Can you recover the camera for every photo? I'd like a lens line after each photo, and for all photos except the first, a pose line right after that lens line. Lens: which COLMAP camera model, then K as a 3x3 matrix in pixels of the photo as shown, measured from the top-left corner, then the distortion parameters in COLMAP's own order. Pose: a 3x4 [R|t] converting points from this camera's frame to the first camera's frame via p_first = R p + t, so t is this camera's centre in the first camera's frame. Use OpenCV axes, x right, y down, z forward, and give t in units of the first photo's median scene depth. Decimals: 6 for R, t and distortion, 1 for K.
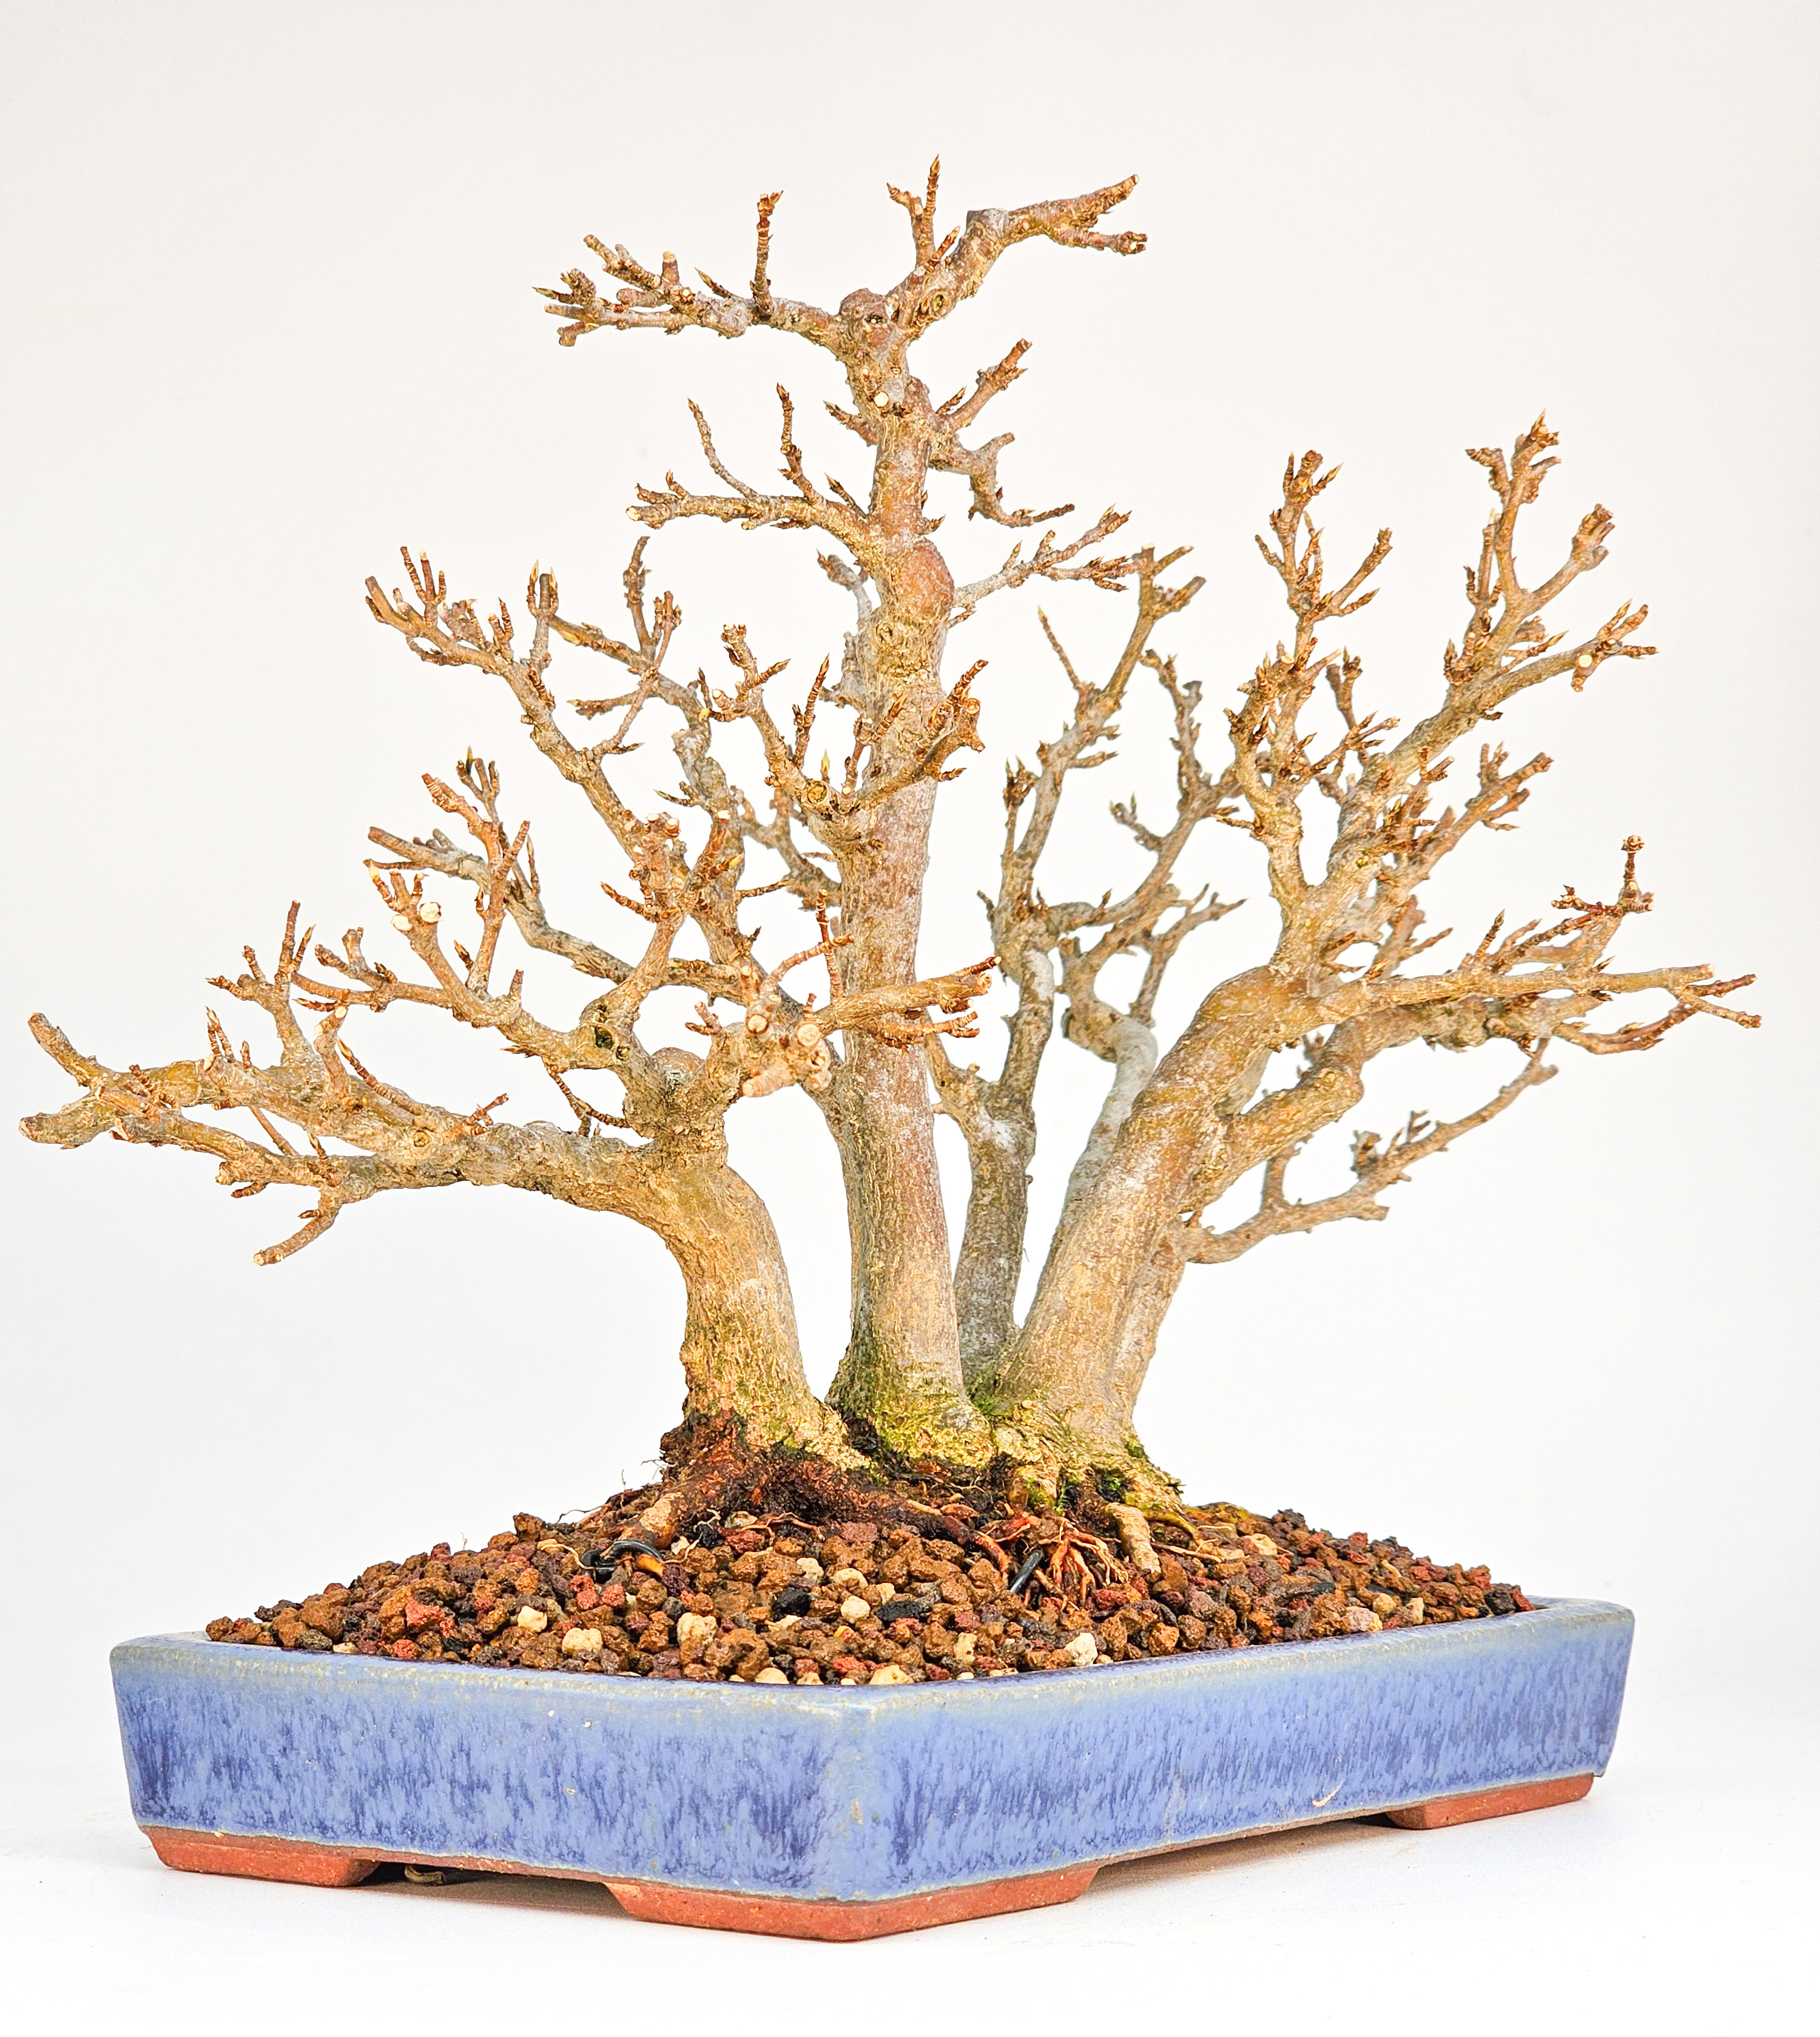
lens RADIAL K [[4968.0, 0, 917.2], [0, 4968.0, 1030.8], [0, 0, 1]] dist [-0.289121, 0.000000]
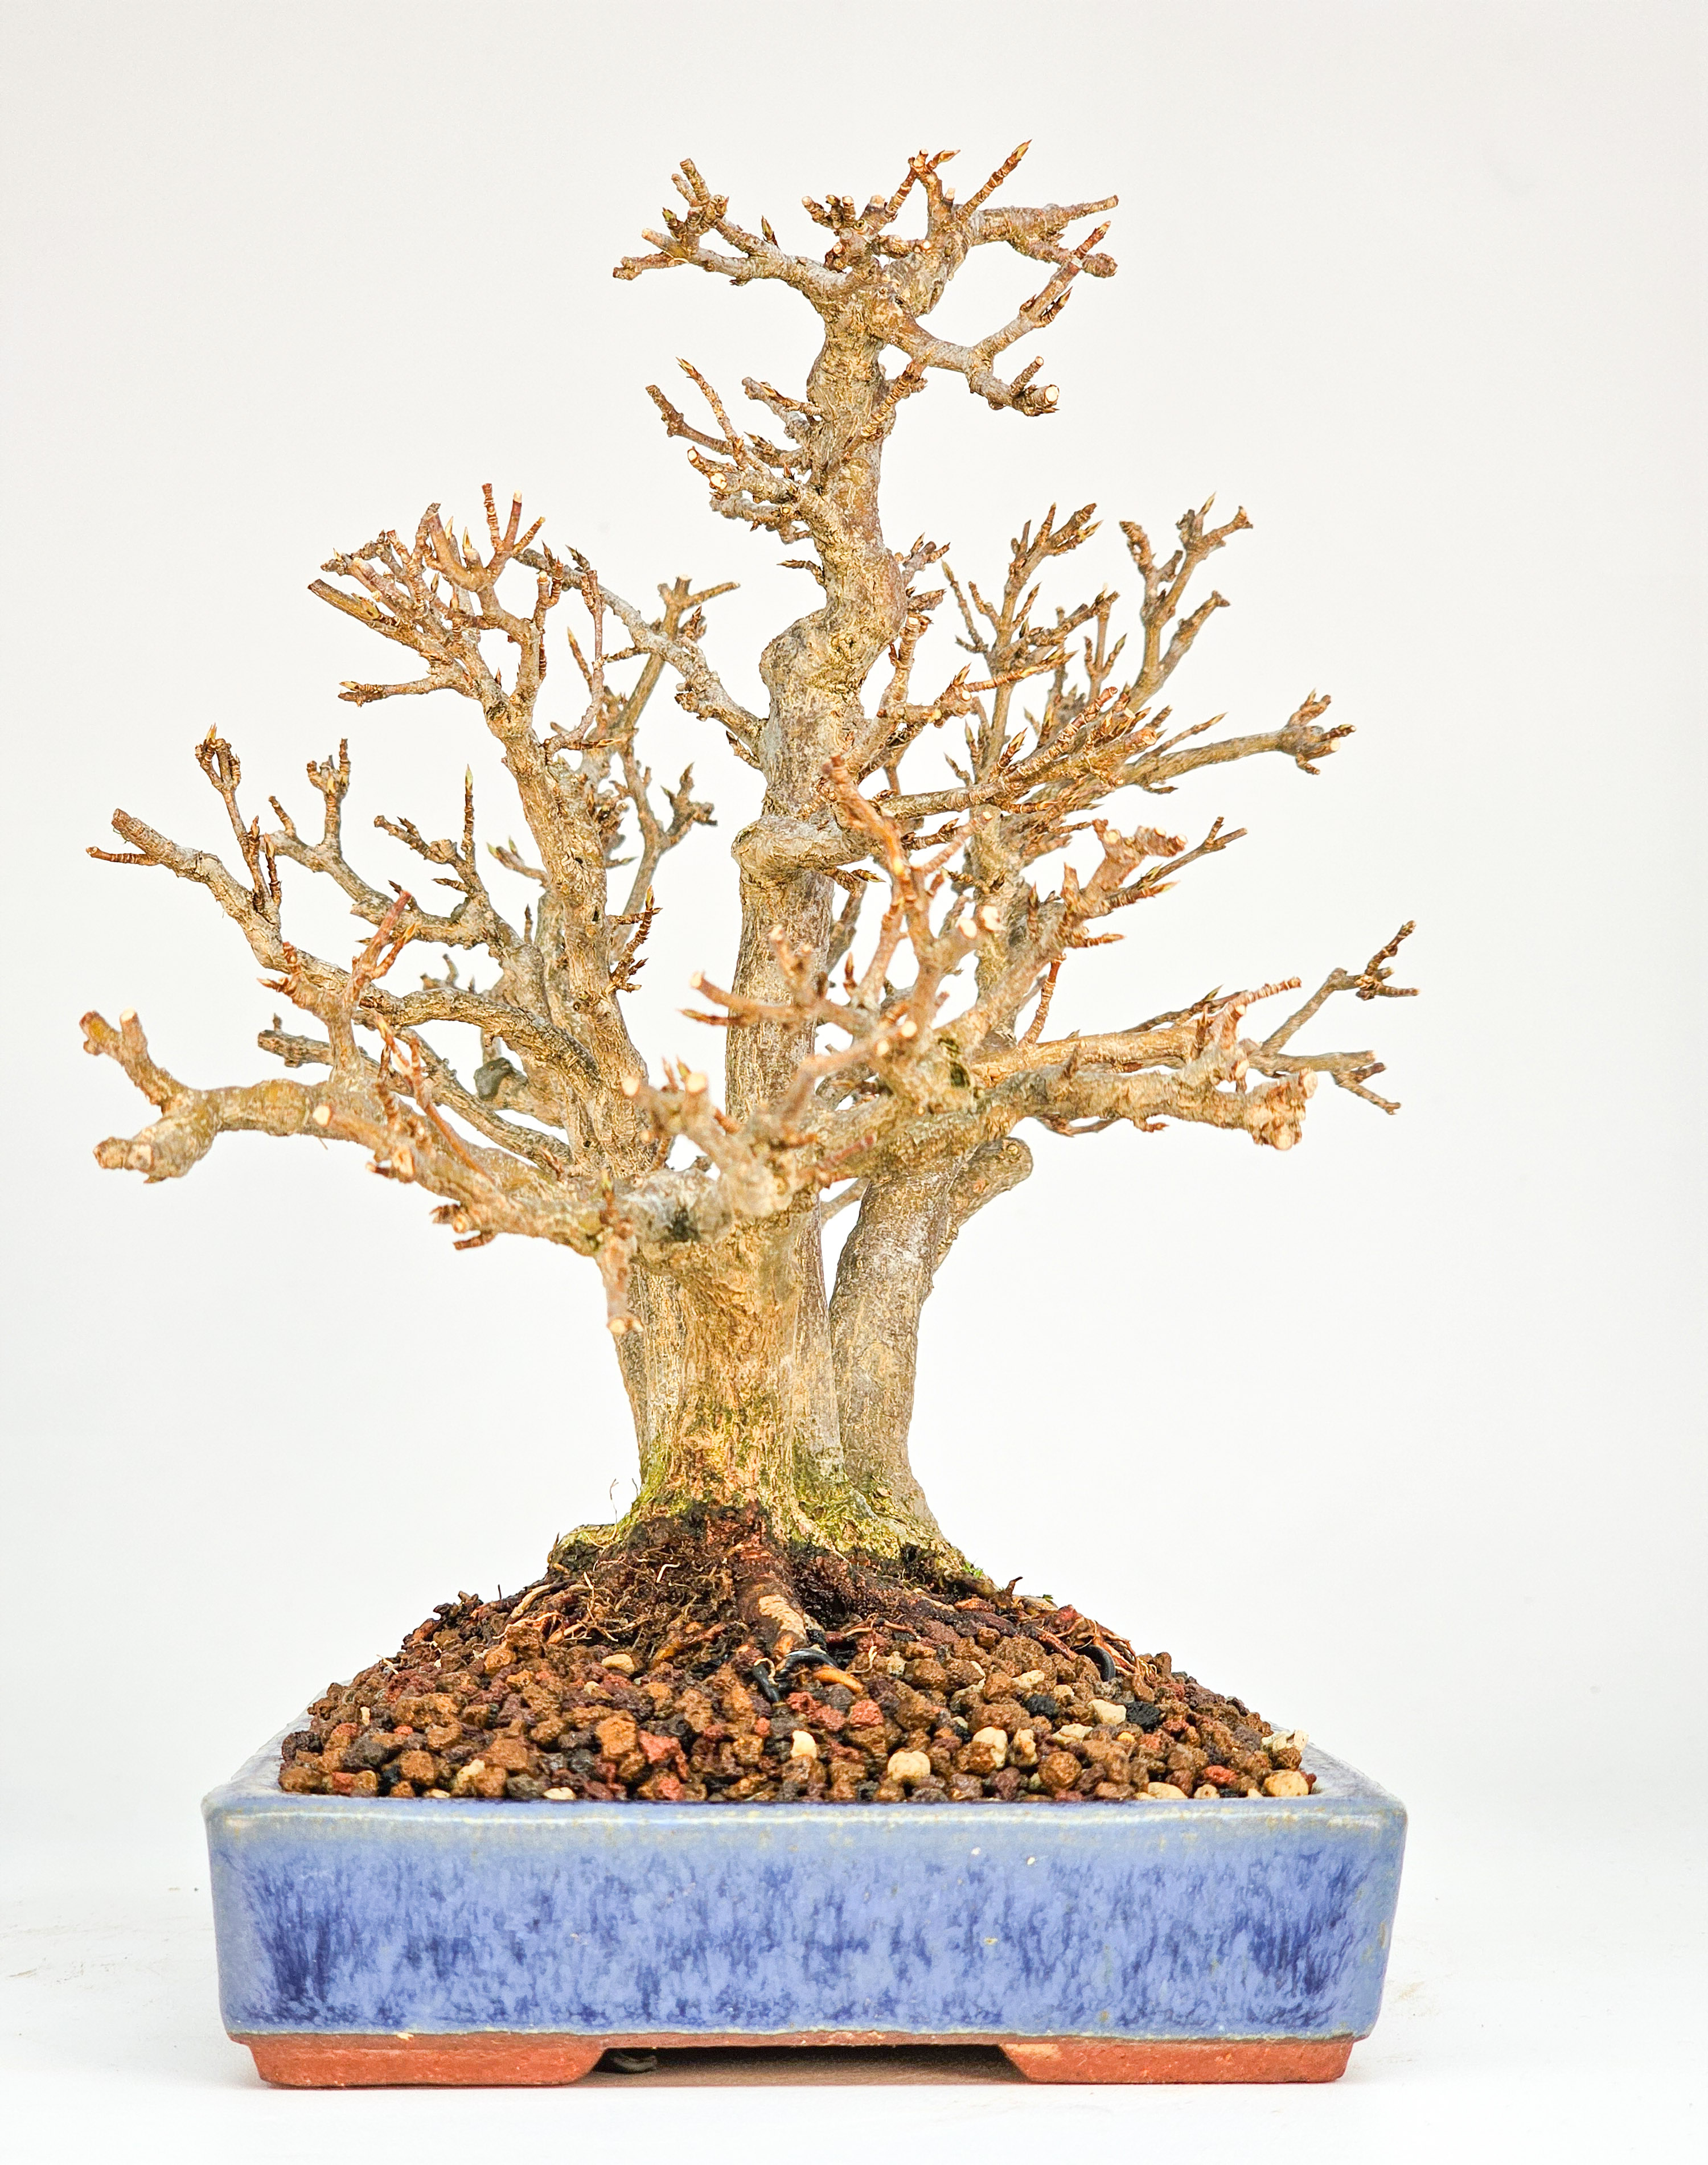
lens RADIAL K [[4635.5, 0, 849.4], [0, 4635.5, 1066.2], [0, 0, 1]] dist [-0.106738, 0.000000]
pose [[0.780672, 0.046172, 0.623233, -0.590075], [-0.032198, 0.998914, -0.033672, 0.028483], [-0.624111, 0.006220, 0.781311, 0.373814]]
